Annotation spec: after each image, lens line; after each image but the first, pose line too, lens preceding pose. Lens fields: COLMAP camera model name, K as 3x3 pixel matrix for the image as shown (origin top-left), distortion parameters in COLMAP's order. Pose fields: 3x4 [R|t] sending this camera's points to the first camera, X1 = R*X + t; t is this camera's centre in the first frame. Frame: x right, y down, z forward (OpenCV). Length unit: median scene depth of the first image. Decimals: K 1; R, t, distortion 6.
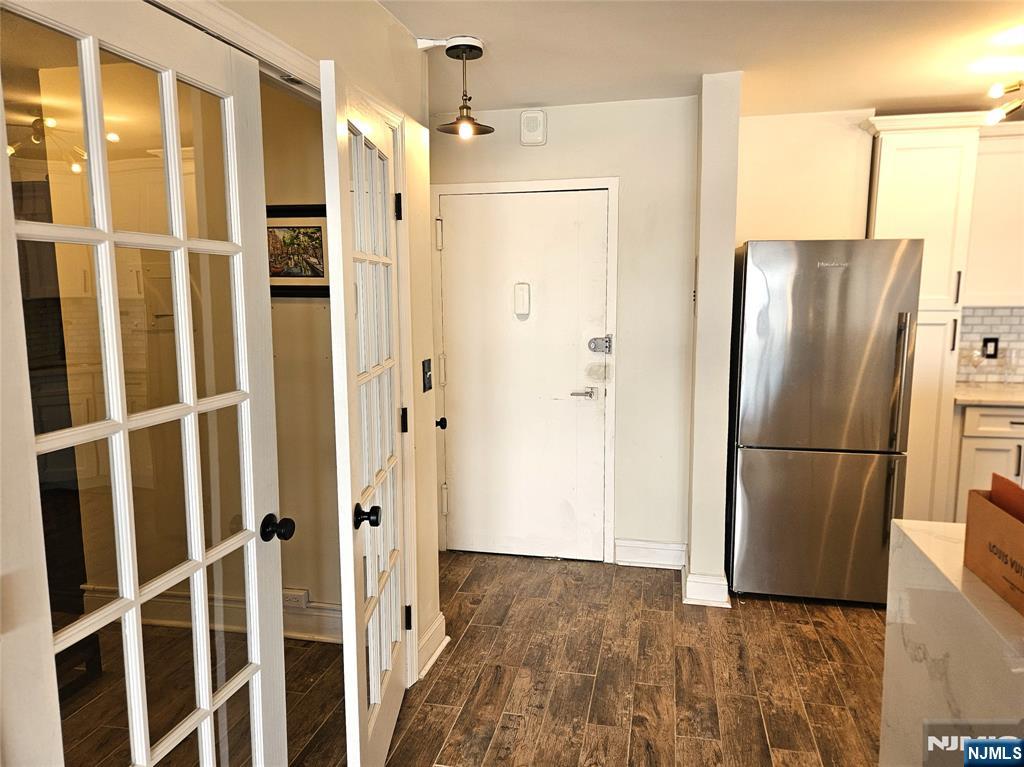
lens RADIAL K [[679.4, 0, 517.7], [0, 679.4, 383.4], [0, 0, 1]] dist [0.080021, -0.054830]
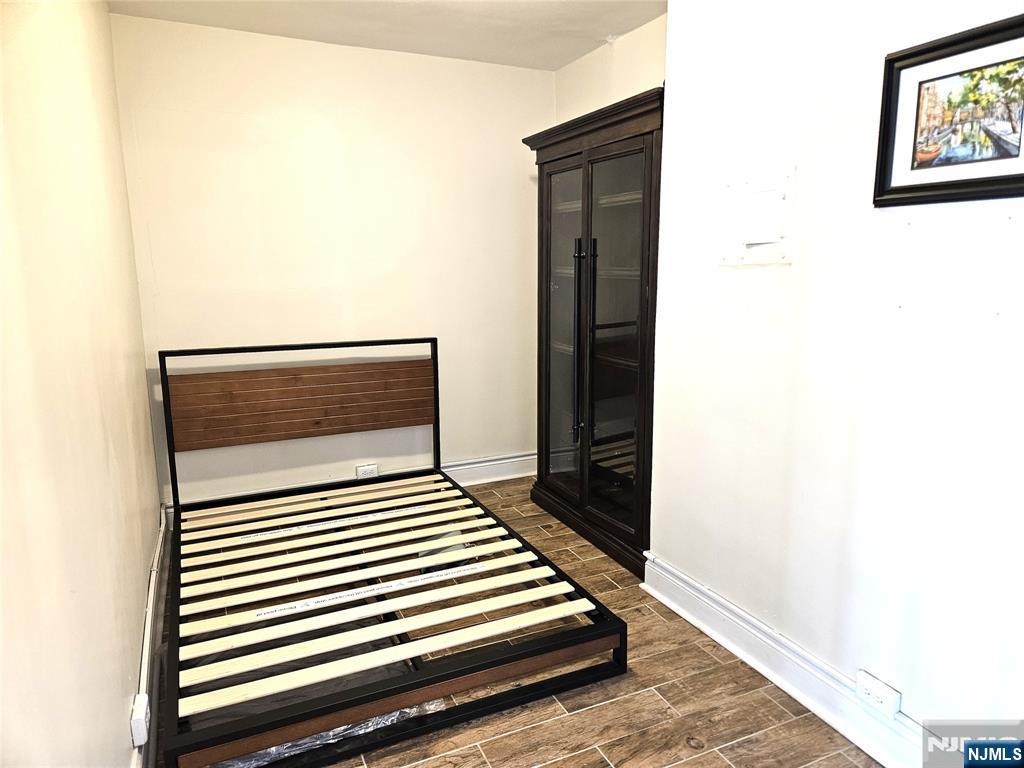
lens RADIAL K [[679.4, 0, 517.7], [0, 679.4, 383.9], [0, 0, 1]] dist [0.080021, -0.054830]
pose [[0.596334, 0.147285, -0.789109, -0.066244], [-0.101332, 0.988972, 0.108012, -0.003845], [0.796315, 0.015551, 0.604682, 0.378447]]
